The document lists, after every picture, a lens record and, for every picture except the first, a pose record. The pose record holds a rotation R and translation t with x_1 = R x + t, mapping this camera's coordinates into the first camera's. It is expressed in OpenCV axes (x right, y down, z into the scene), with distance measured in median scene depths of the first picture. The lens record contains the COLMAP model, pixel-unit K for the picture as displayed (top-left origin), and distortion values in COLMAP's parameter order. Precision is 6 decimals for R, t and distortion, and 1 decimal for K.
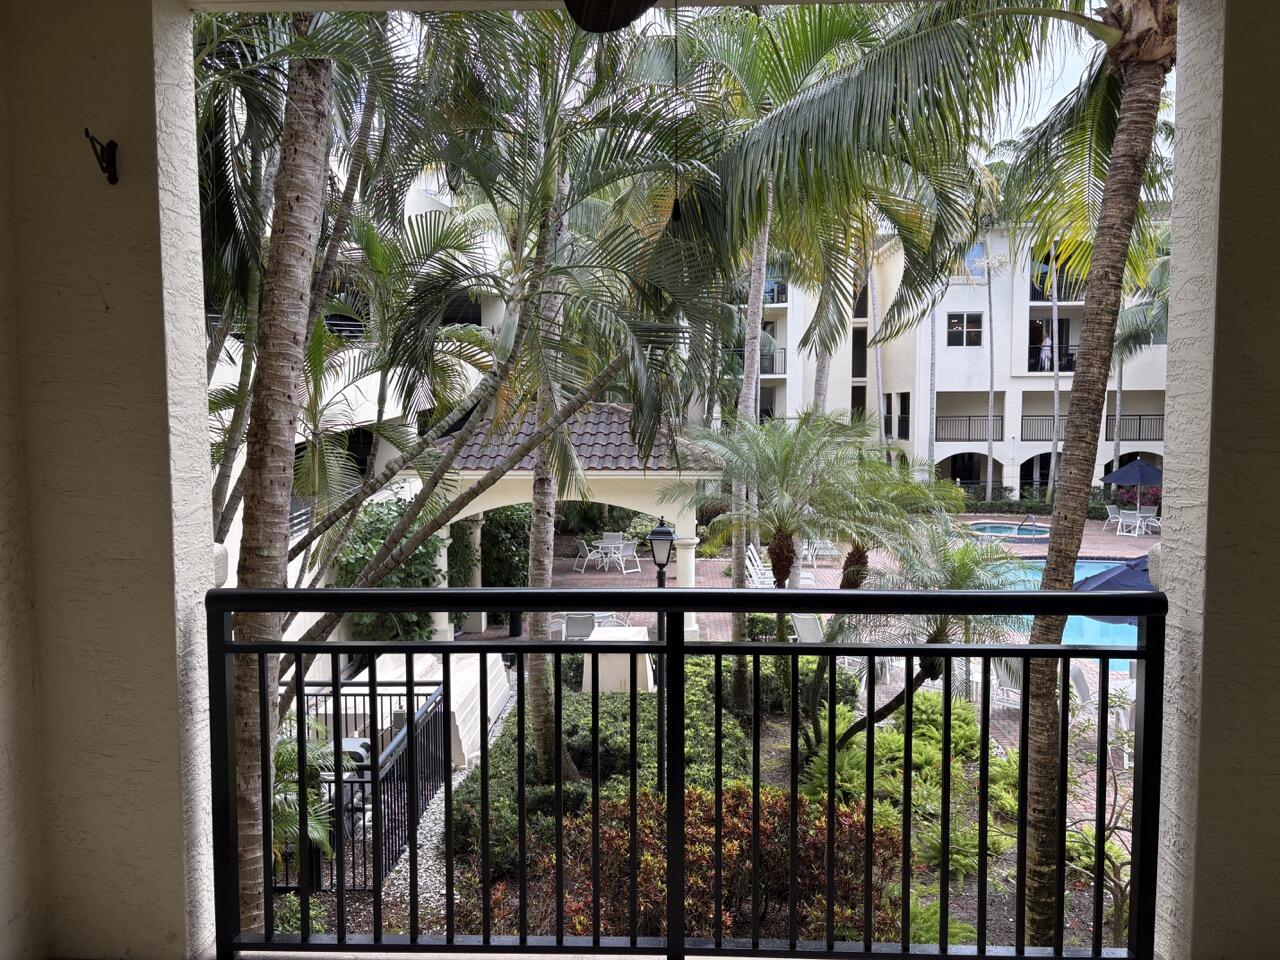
lens RADIAL K [[973.7, 0, 639.6], [0, 973.7, 481.9], [0, 0, 1]] dist [0.056228, -0.053963]
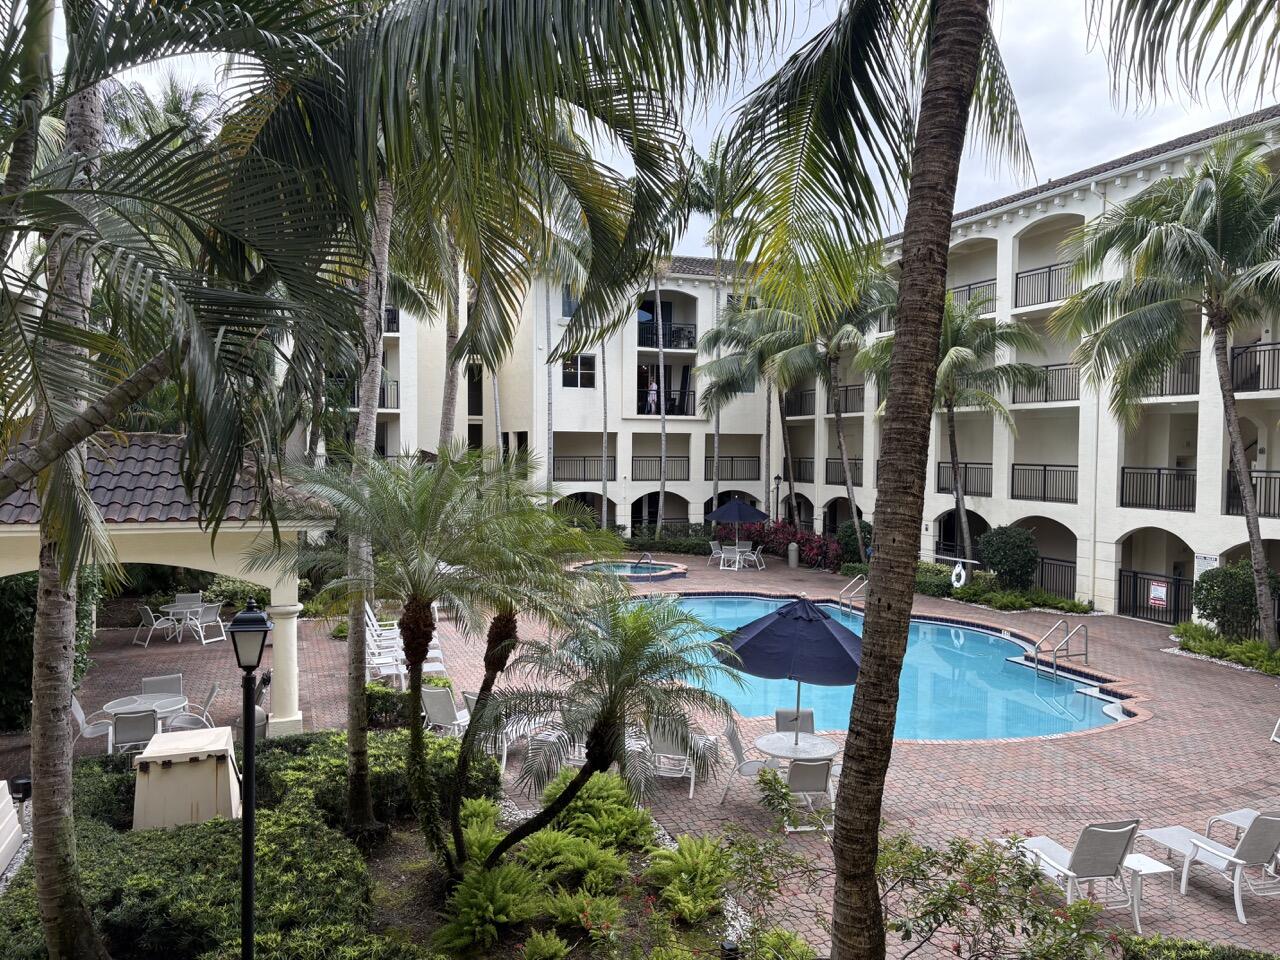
lens RADIAL K [[973.7, 0, 642.6], [0, 973.7, 481.8], [0, 0, 1]] dist [0.056228, -0.053963]
pose [[0.921675, -0.001625, 0.387960, 0.005225], [0.017034, 0.999196, -0.036282, -0.008378], [-0.387590, 0.040049, 0.920962, 0.133838]]
